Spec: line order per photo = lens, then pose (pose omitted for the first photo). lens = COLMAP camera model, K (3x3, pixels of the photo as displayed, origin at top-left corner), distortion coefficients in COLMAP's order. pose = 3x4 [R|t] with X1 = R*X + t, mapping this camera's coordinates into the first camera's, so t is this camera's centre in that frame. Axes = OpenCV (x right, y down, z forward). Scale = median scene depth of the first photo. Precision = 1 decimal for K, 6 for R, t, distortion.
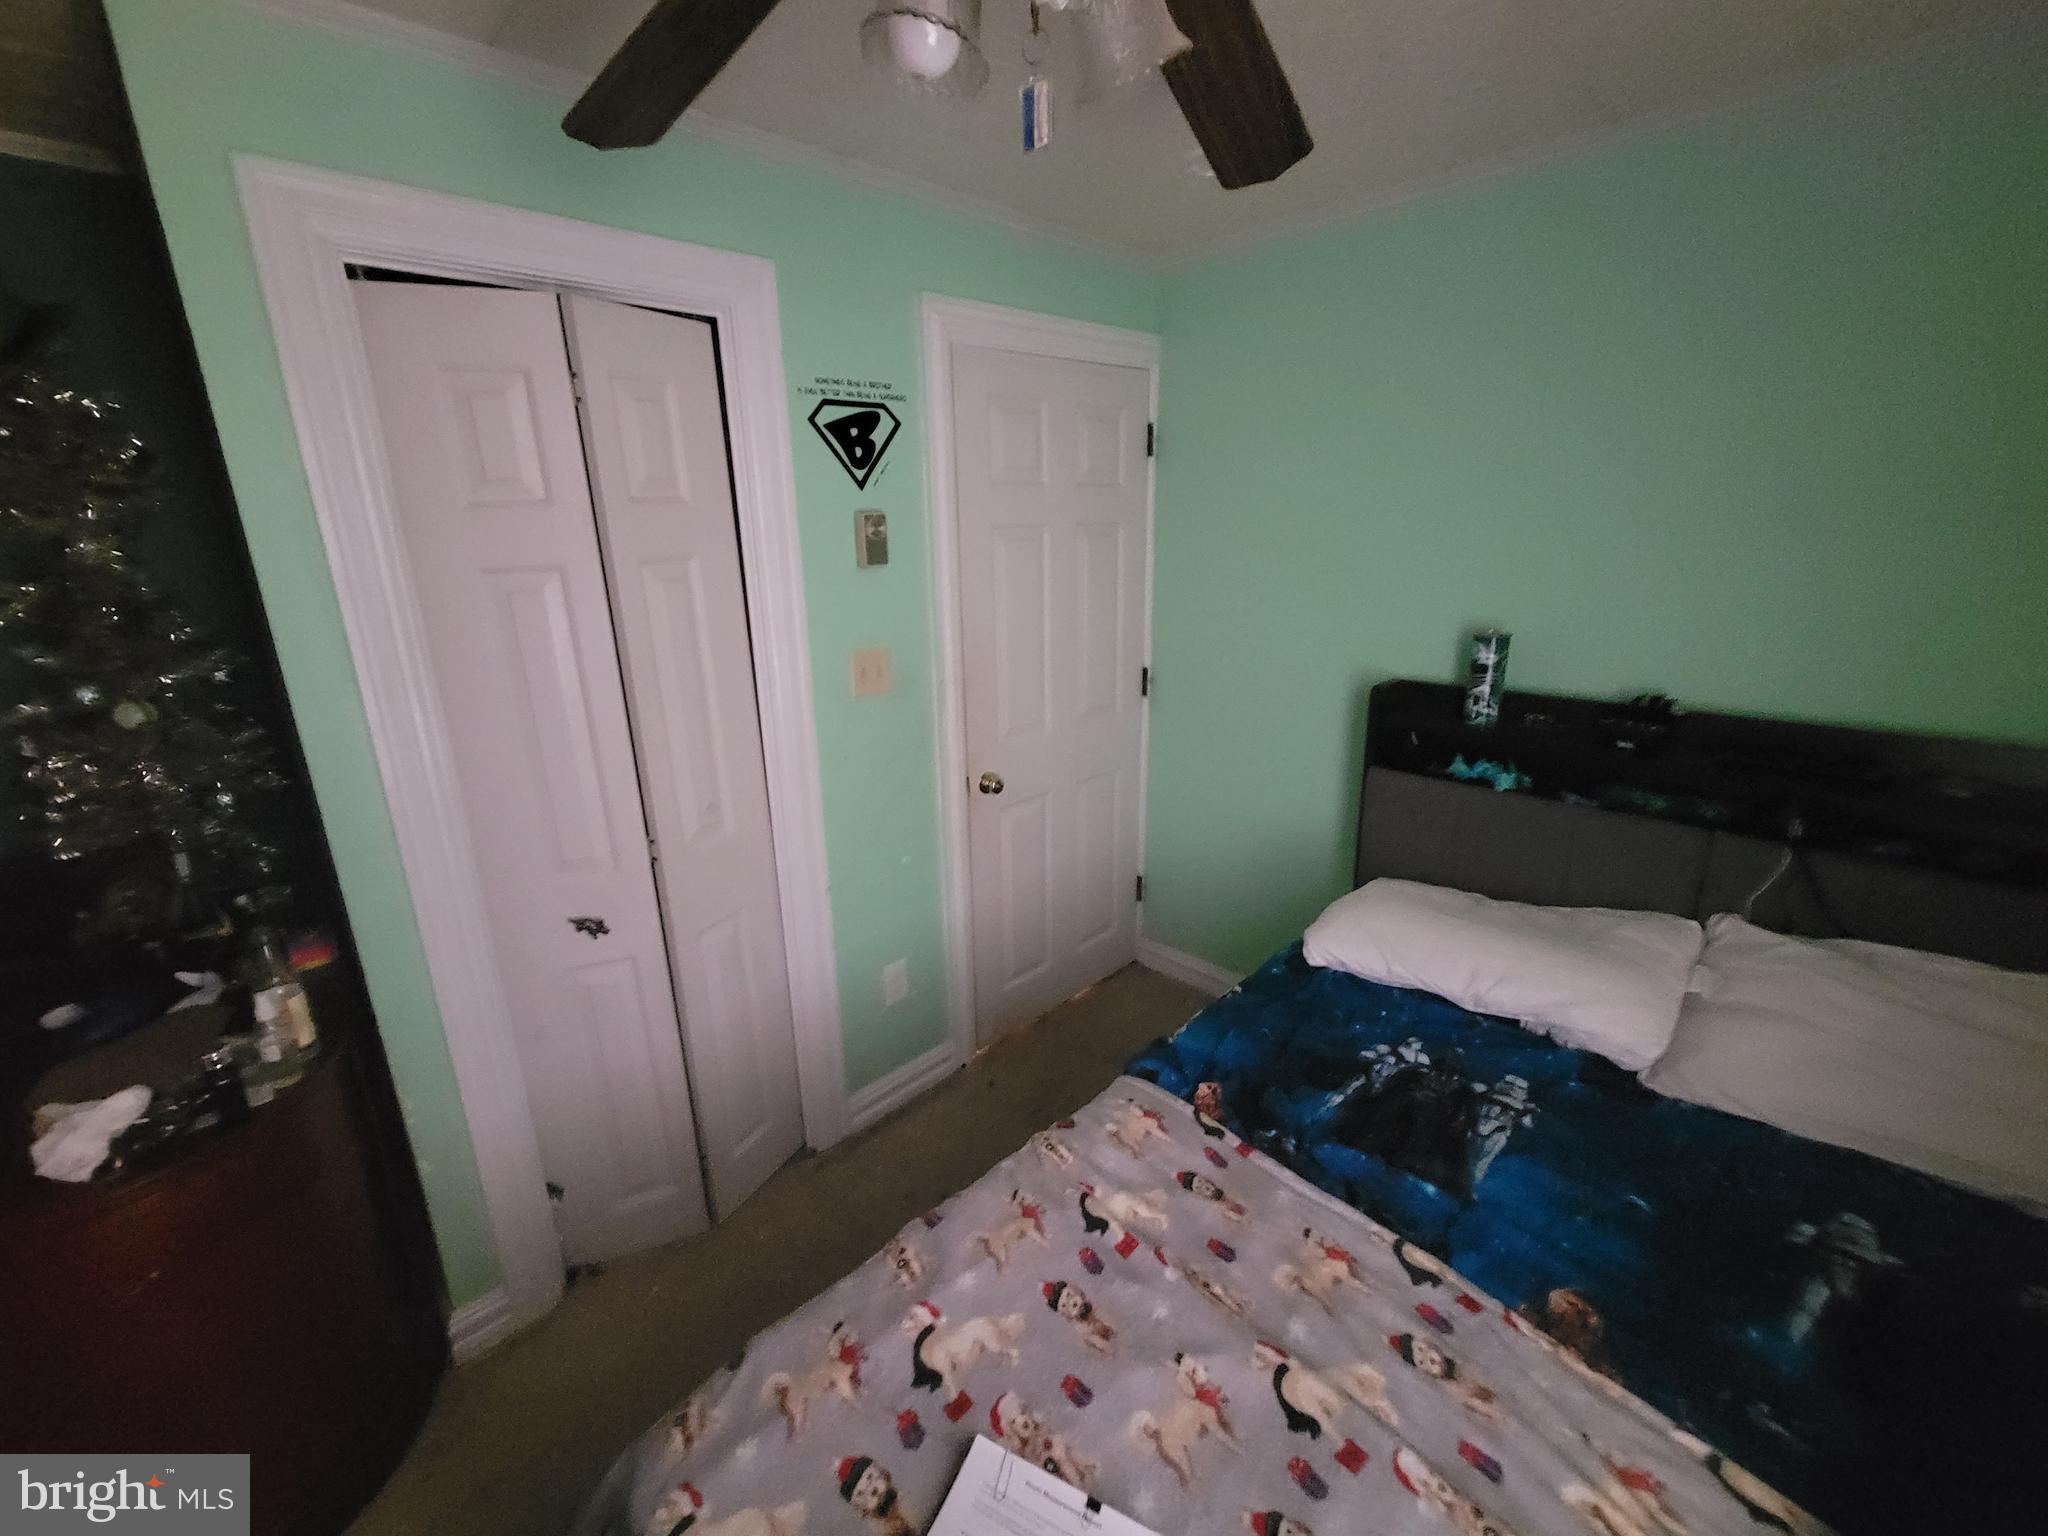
lens RADIAL K [[836.5, 0, 1026.3], [0, 836.5, 767.7], [0, 0, 1]] dist [0.001336, -0.002200]
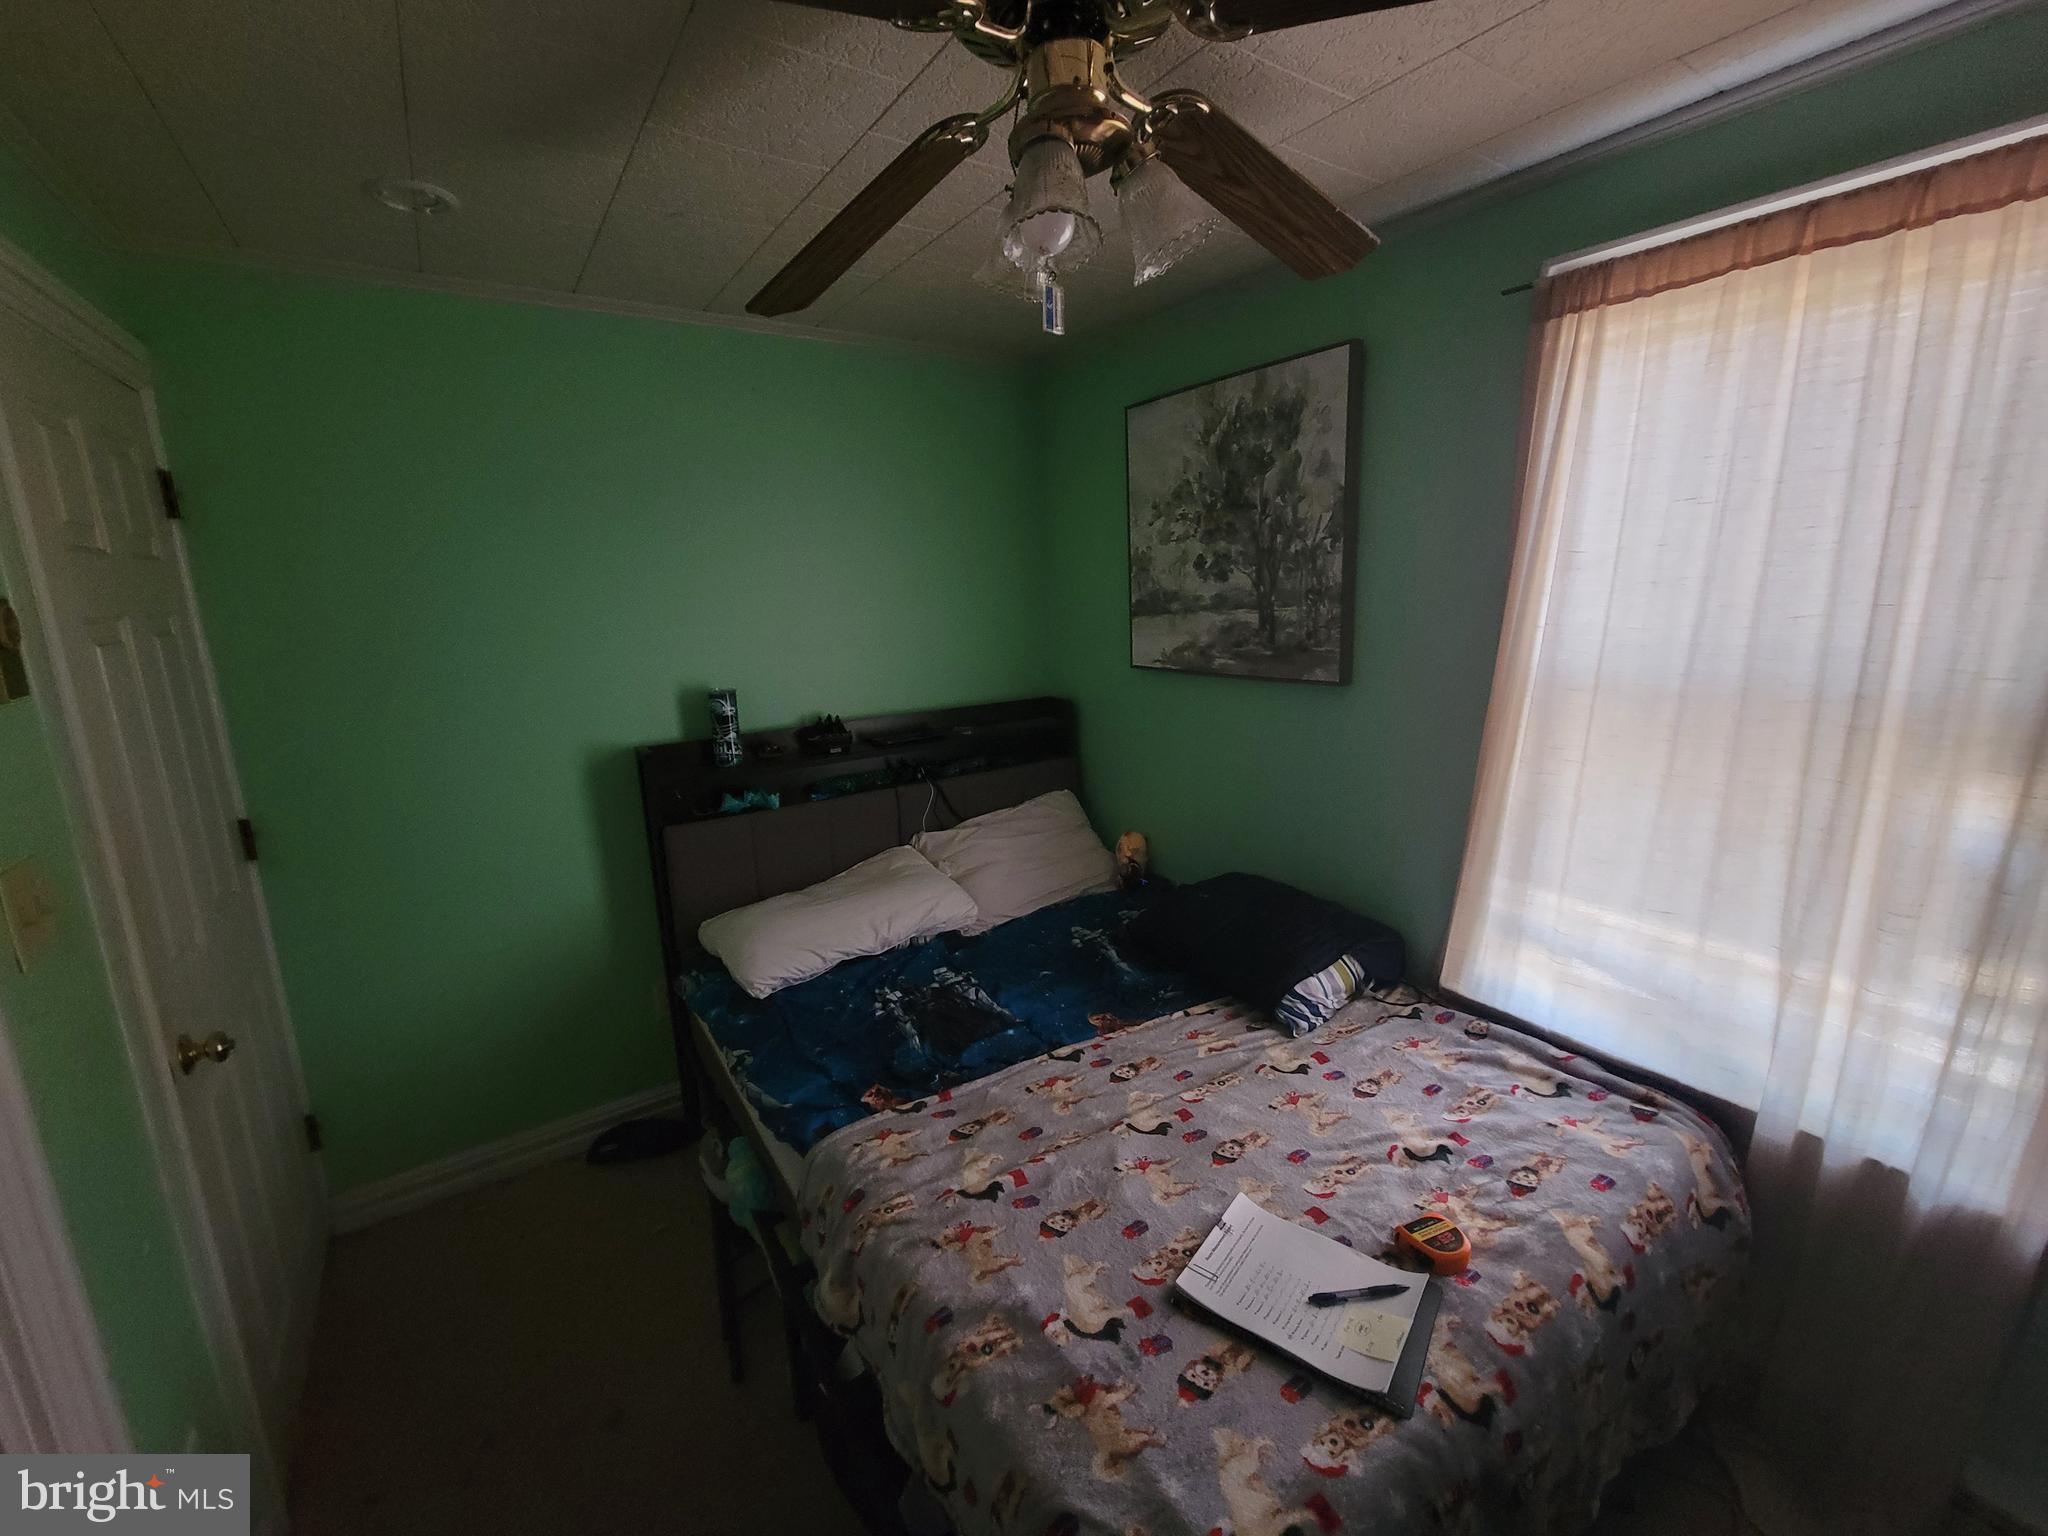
lens RADIAL K [[836.5, 0, 1024.0], [0, 836.5, 764.6], [0, 0, 1]] dist [0.001336, -0.002200]
pose [[0.170016, -0.195192, 0.965917, -0.946851], [0.300754, 0.943699, 0.137765, -0.157592], [-0.938425, 0.267081, 0.219148, 0.581621]]
